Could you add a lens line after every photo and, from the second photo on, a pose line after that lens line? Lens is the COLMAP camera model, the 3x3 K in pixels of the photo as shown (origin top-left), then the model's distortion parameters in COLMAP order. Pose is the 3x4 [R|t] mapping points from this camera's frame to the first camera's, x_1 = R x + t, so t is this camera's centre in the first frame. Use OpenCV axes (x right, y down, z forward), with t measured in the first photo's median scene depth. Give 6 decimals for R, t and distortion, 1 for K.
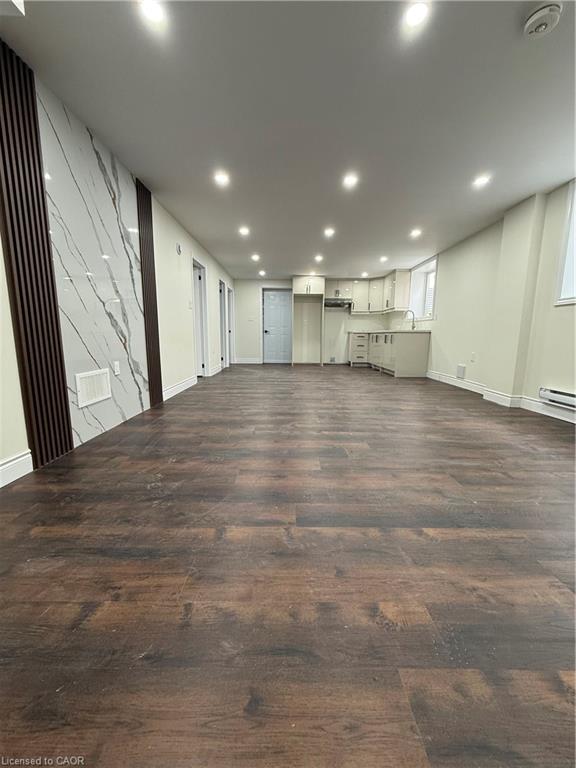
lens RADIAL K [[304.0, 0, 288.2], [0, 304.0, 381.2], [0, 0, 1]] dist [0.000857, -0.000391]
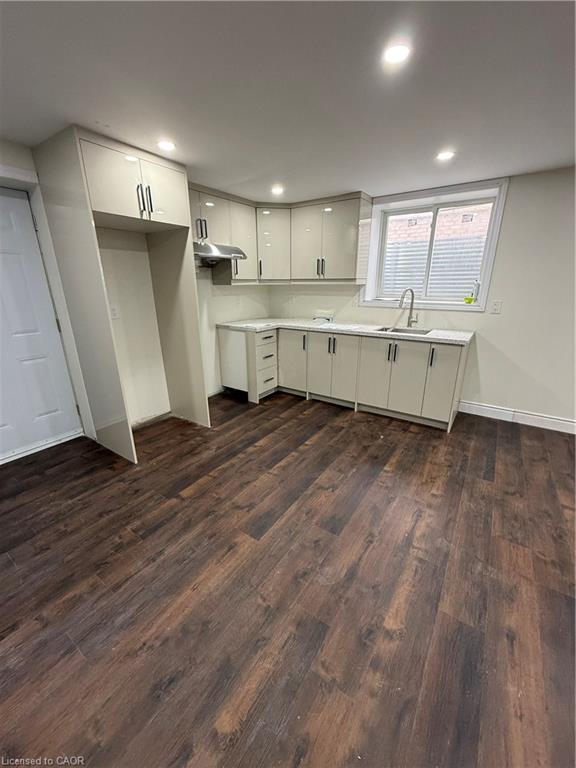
lens RADIAL K [[304.0, 0, 288.4], [0, 304.0, 381.6], [0, 0, 1]] dist [0.000857, -0.000391]
pose [[0.551832, -0.269522, 0.789202, -0.336859], [0.137651, 0.962793, 0.232556, -0.488715], [-0.822516, -0.019697, 0.568400, 1.874283]]
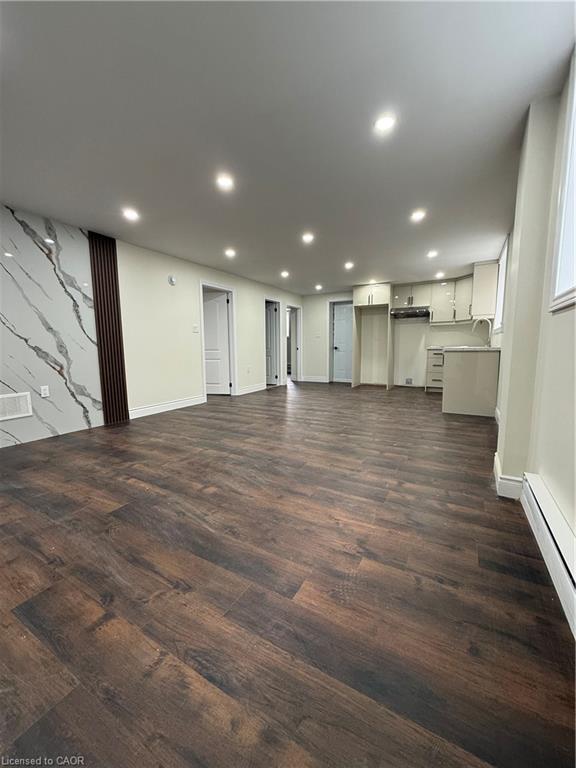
lens RADIAL K [[304.0, 0, 287.2], [0, 304.0, 380.9], [0, 0, 1]] dist [0.000857, -0.000391]
pose [[0.868778, 0.040201, -0.493567, 0.767902], [-0.058592, 0.998043, -0.021844, -0.101593], [0.491723, 0.047897, 0.869434, 0.371061]]
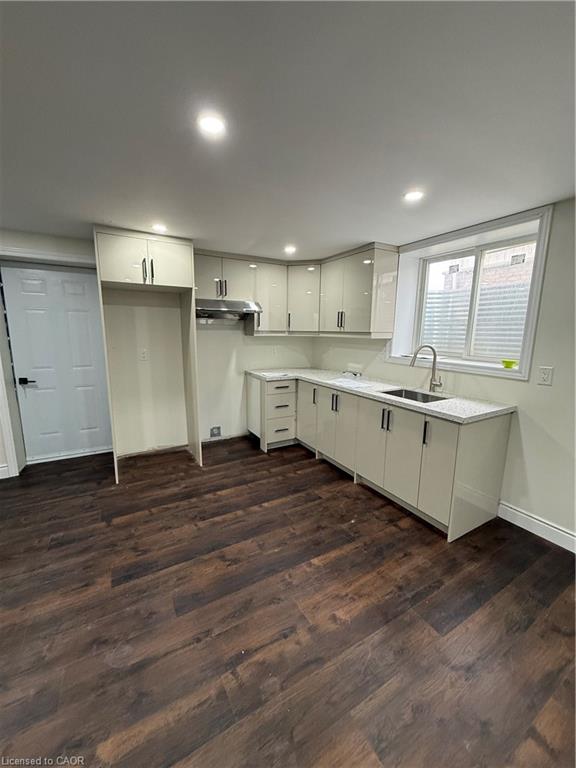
lens RADIAL K [[304.0, 0, 289.9], [0, 304.0, 382.7], [0, 0, 1]] dist [0.000857, -0.000391]
pose [[0.858299, -0.085386, 0.505996, 0.044318], [0.073704, 0.996348, 0.043111, -0.455337], [-0.507829, 0.000292, 0.861458, 1.575838]]
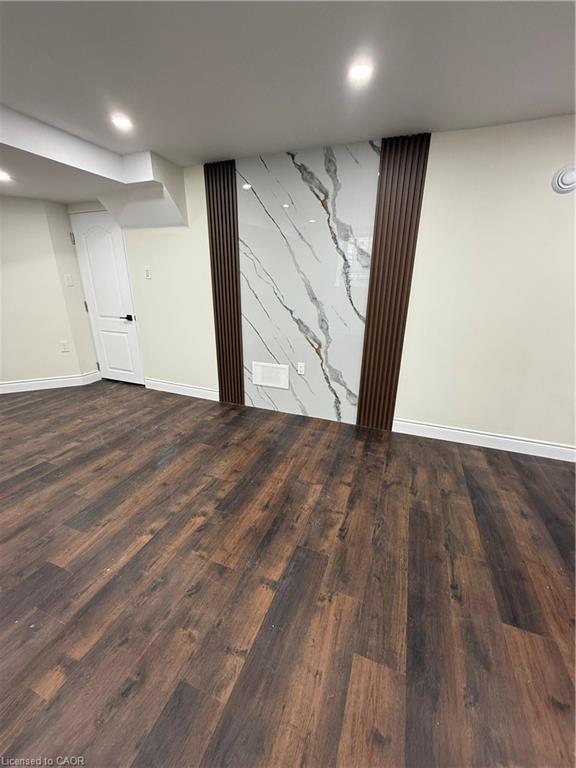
lens RADIAL K [[304.0, 0, 288.4], [0, 304.0, 383.4], [0, 0, 1]] dist [0.000857, -0.000391]
pose [[-0.353784, 0.291235, -0.888830, 0.410204], [-0.159291, 0.917645, 0.364080, -0.346930], [0.921663, 0.270388, -0.278257, 1.133483]]
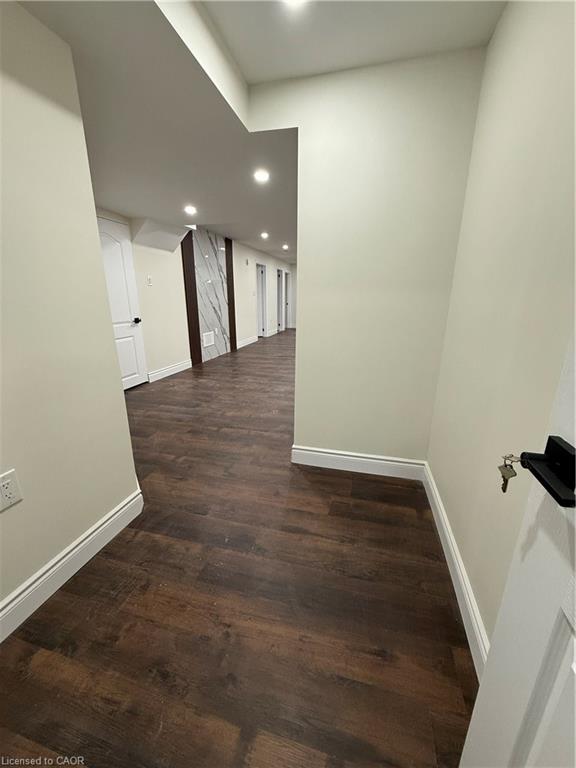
lens RADIAL K [[304.0, 0, 285.7], [0, 304.0, 380.5], [0, 0, 1]] dist [0.000857, -0.000391]
pose [[0.965443, 0.062710, -0.252955, 0.461218], [-0.031921, 0.991764, 0.124034, 0.019410], [0.258650, -0.111673, 0.959494, -0.942296]]
